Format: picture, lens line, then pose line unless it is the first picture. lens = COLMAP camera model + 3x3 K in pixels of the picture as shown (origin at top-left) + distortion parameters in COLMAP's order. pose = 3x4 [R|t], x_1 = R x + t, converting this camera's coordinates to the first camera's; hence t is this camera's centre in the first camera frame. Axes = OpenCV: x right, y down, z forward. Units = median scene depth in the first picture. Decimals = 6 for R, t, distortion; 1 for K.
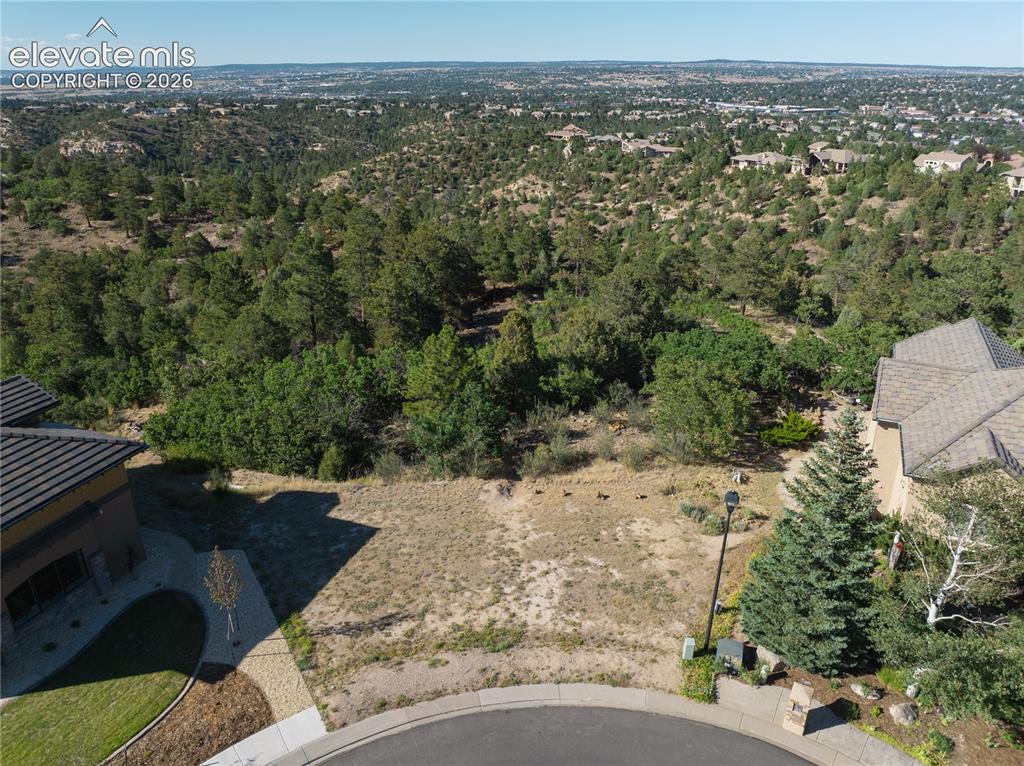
lens RADIAL K [[725.4, 0, 509.7], [0, 725.4, 386.2], [0, 0, 1]] dist [-0.060480, 0.036276]
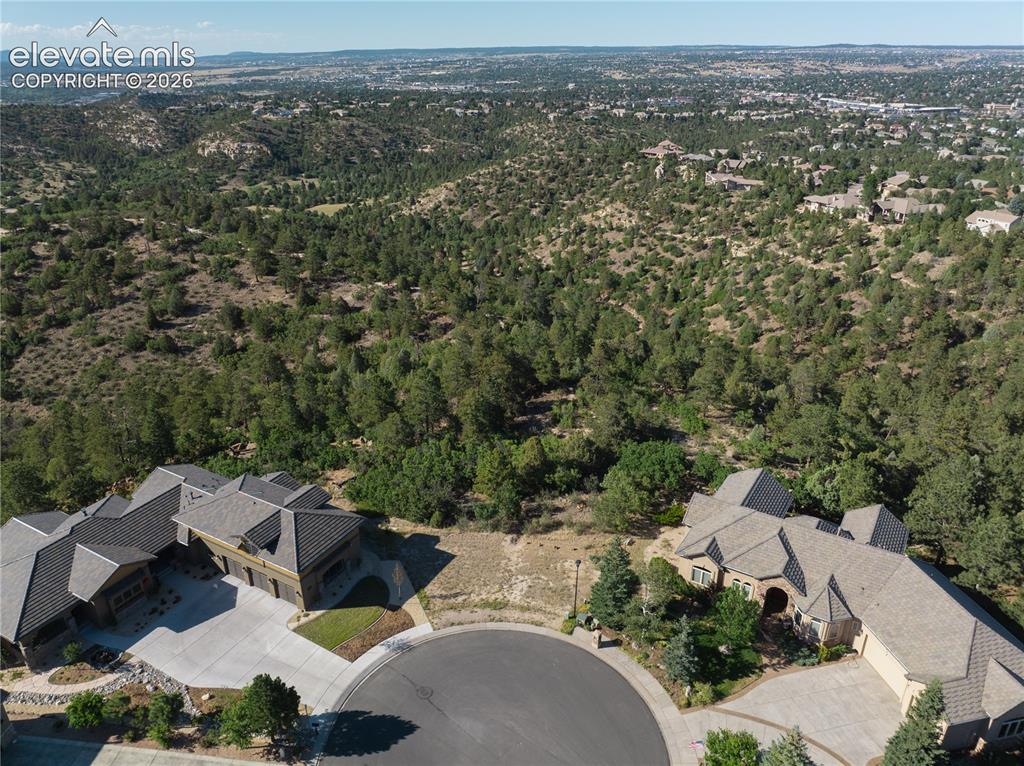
lens RADIAL K [[722.1, 0, 508.5], [0, 722.1, 386.9], [0, 0, 1]] dist [-0.034508, -0.004804]
pose [[0.990092, 0.051142, -0.130775, 0.028474], [-0.048498, 0.998551, 0.023325, -0.044280], [0.131779, -0.016751, 0.991138, -0.138102]]
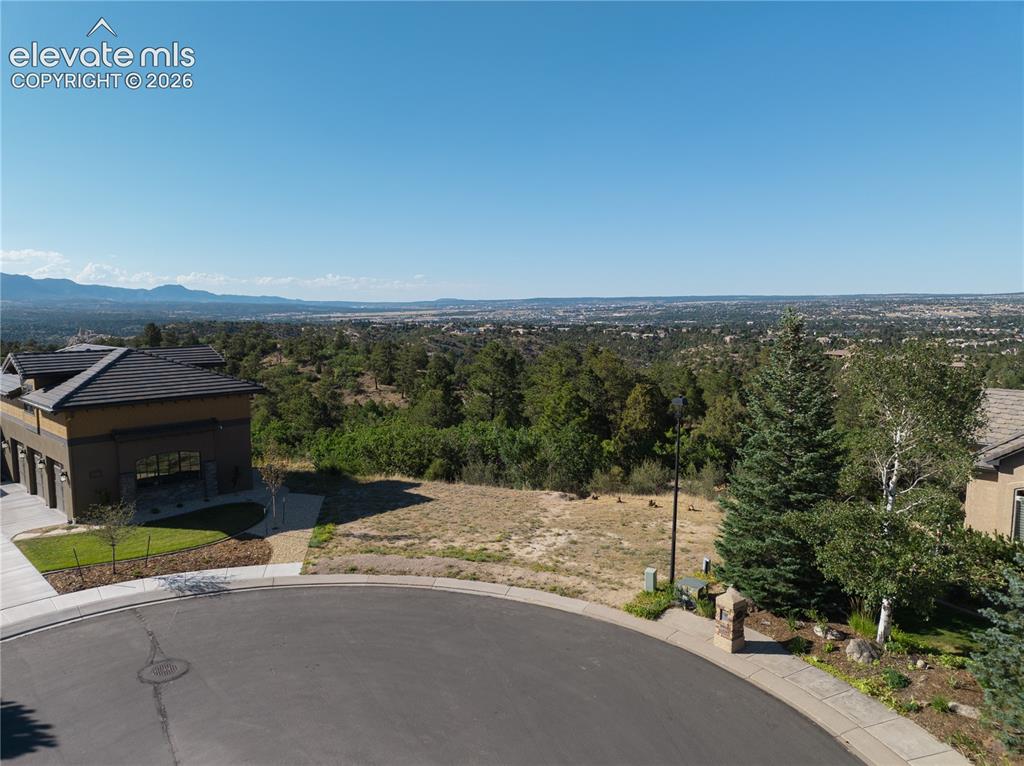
lens RADIAL K [[722.1, 0, 508.5], [0, 722.1, 386.9], [0, 0, 1]] dist [-0.034508, -0.004804]
pose [[0.927226, 0.037555, -0.372614, 0.035529], [-0.146081, 0.952414, -0.267520, 0.033993], [0.344836, 0.302484, 0.888590, -0.000298]]
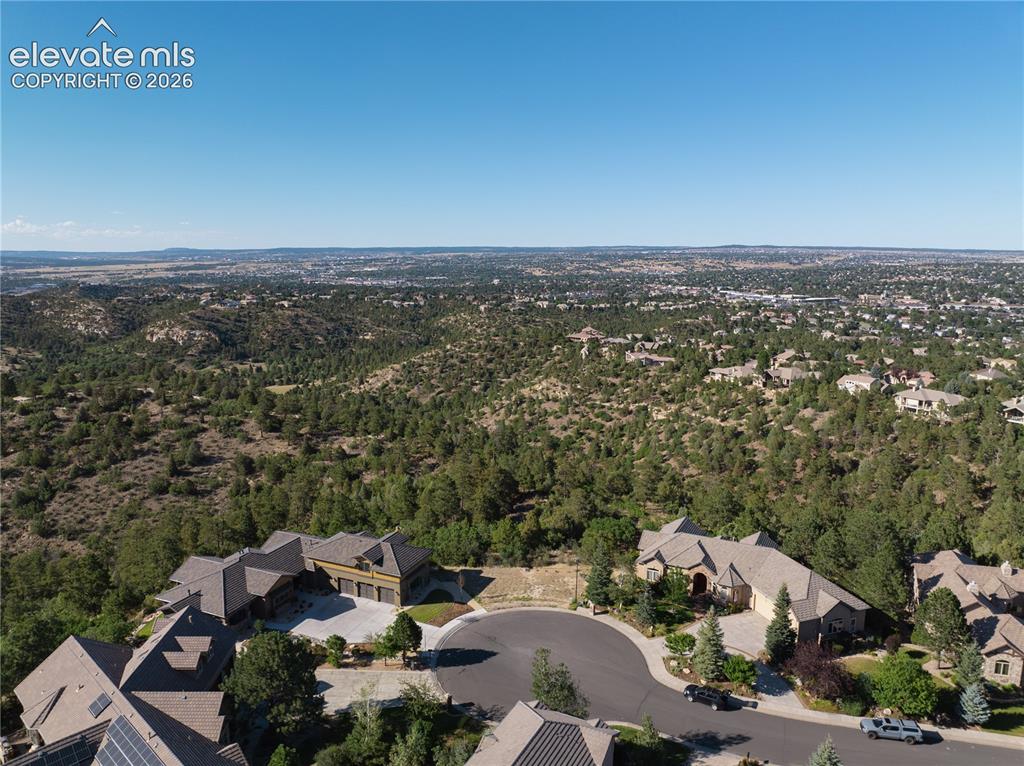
lens RADIAL K [[719.8, 0, 507.6], [0, 719.8, 384.9], [0, 0, 1]] dist [-0.002927, -0.069848]
pose [[0.999135, 0.006763, -0.041033, 0.003668], [-0.016091, 0.972708, -0.231474, 0.010228], [0.038348, 0.231934, 0.971975, -0.279909]]
